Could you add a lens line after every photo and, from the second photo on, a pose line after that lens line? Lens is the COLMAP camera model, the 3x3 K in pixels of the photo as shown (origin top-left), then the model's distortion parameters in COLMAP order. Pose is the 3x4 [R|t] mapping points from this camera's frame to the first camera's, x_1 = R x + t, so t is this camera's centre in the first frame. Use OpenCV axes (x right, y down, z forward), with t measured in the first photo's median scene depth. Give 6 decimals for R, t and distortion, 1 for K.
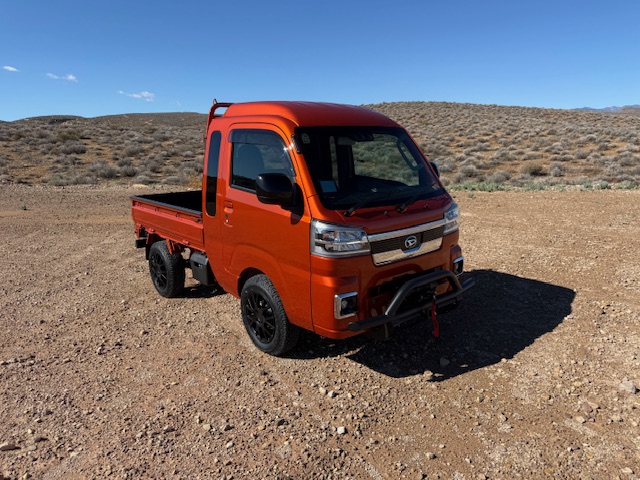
lens RADIAL K [[453.8, 0, 321.0], [0, 453.8, 241.6], [0, 0, 1]] dist [0.017315, -0.023042]
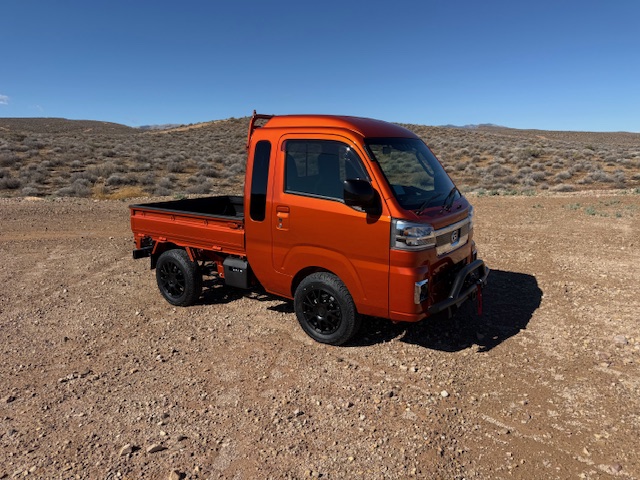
lens RADIAL K [[453.8, 0, 323.7], [0, 453.8, 237.4], [0, 0, 1]] dist [0.017315, -0.023042]
pose [[0.968258, -0.035356, 0.247438, -0.355375], [0.043335, 0.998699, -0.026873, 0.016835], [-0.246166, 0.036743, 0.968531, -0.055306]]
